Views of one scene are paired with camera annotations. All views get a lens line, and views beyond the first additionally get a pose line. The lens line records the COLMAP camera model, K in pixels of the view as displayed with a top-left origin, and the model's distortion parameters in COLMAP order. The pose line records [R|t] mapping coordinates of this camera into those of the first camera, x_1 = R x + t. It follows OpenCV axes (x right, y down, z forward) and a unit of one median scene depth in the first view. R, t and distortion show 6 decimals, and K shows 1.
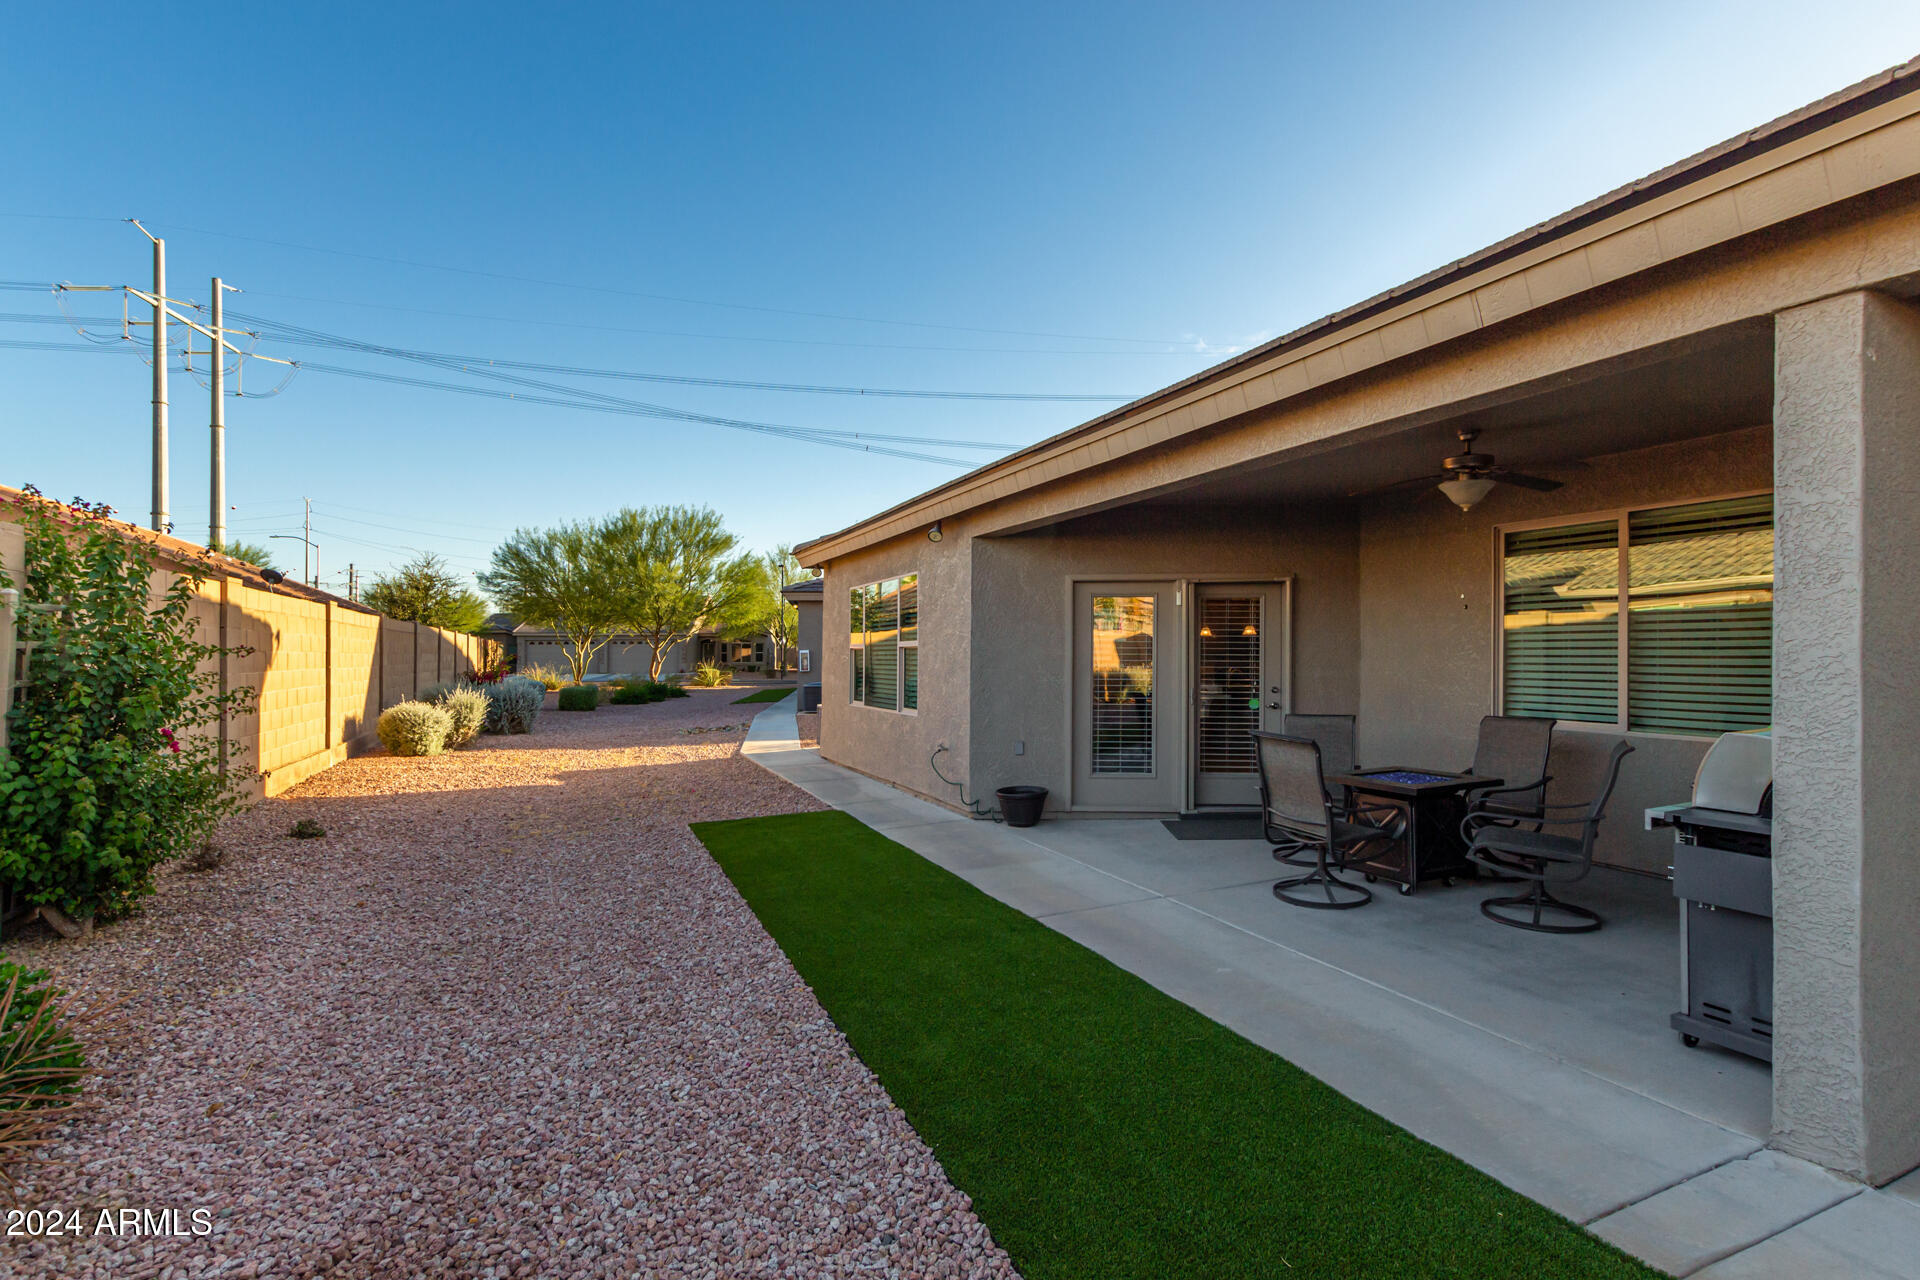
lens RADIAL K [[926.0, 0, 956.3], [0, 926.0, 689.0], [0, 0, 1]] dist [0.003878, 0.000088]
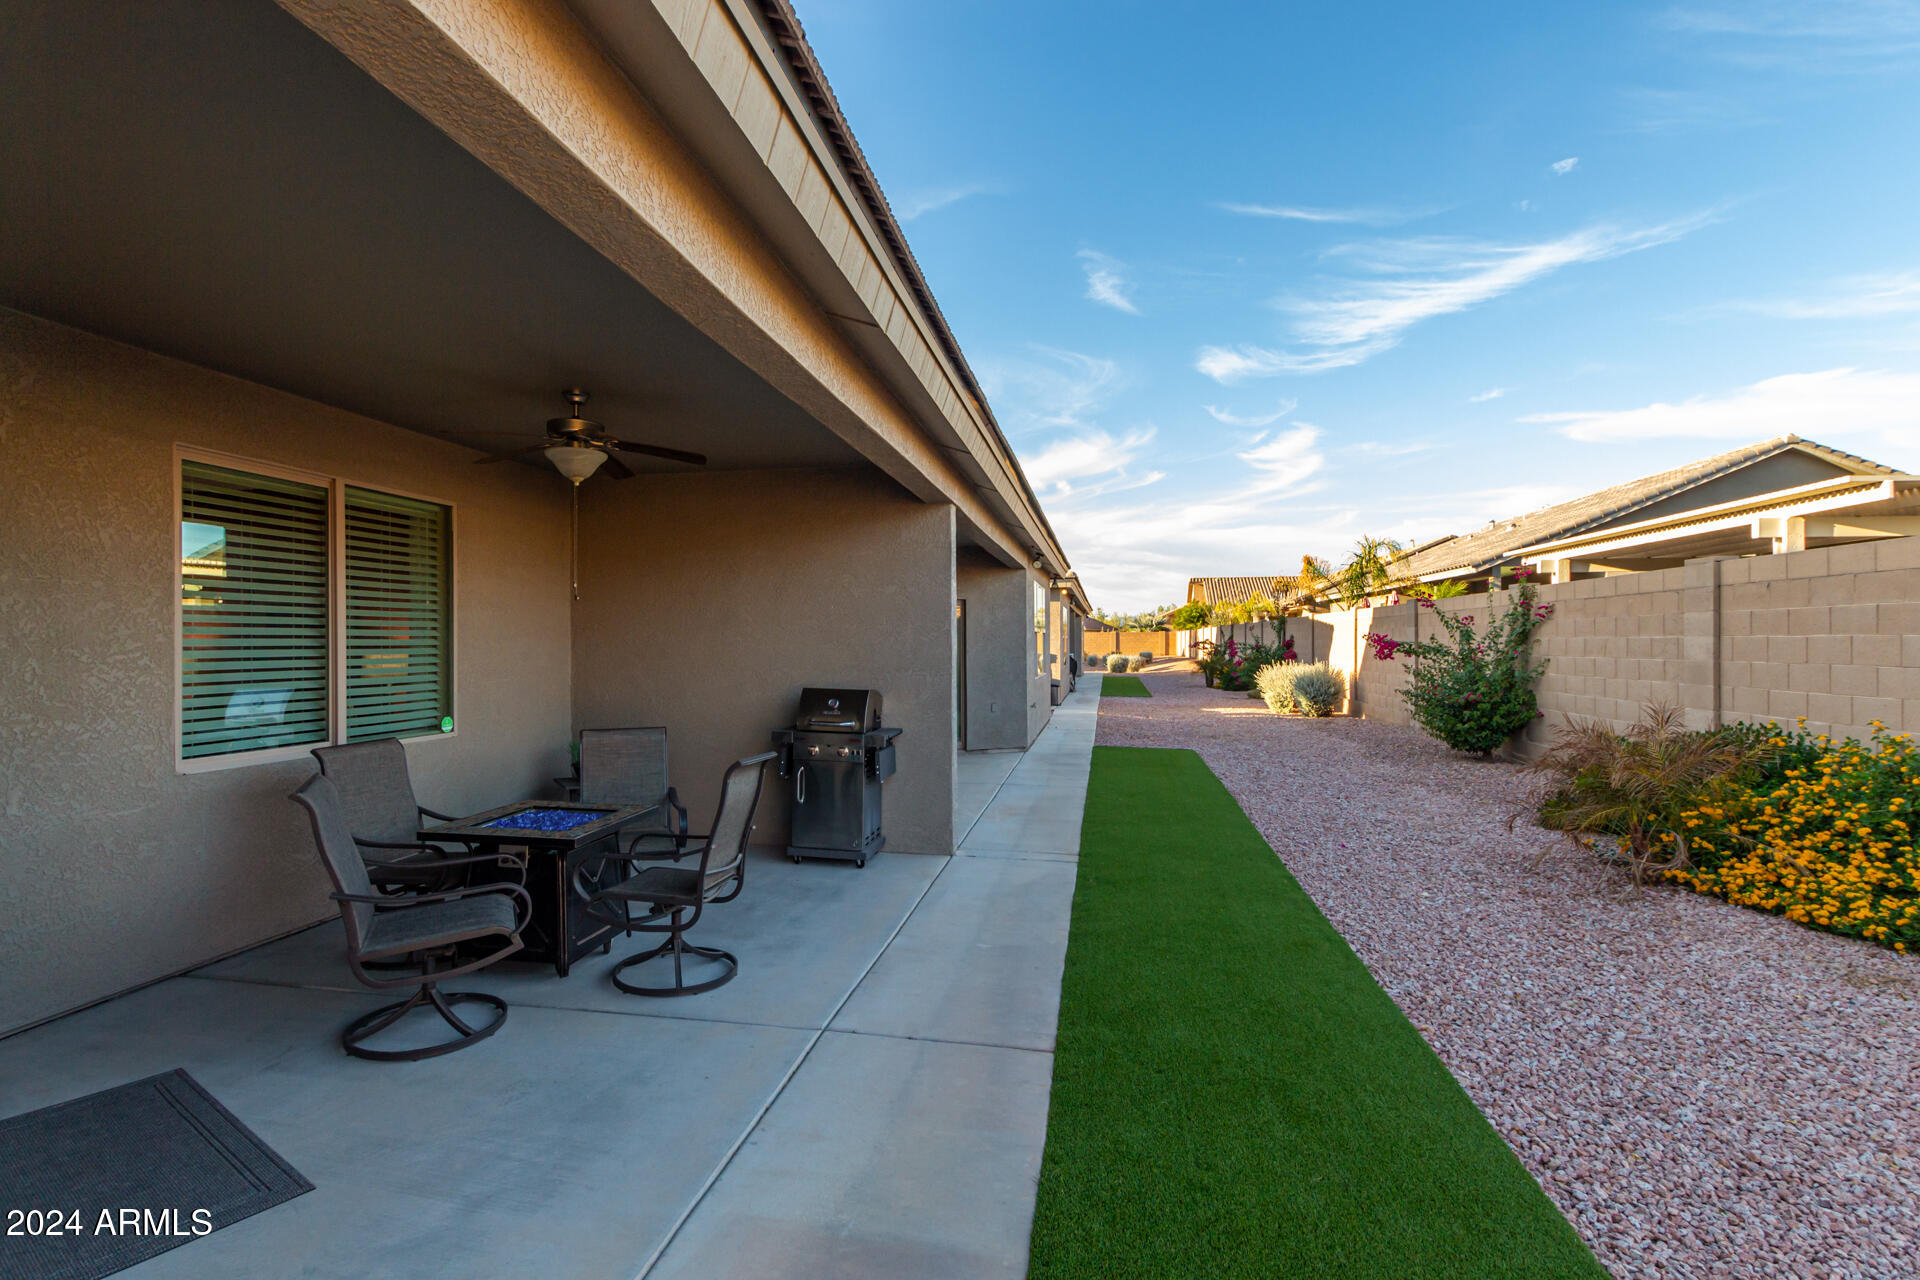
lens RADIAL K [[905.4, 0, 969.3], [0, 905.4, 636.8], [0, 0, 1]] dist [0.001623, 0.000052]
pose [[-0.846308, 0.007949, 0.532635, -0.151055], [0.025725, 0.999332, 0.025961, -0.047952], [-0.532072, 0.035673, -0.845947, 1.111502]]
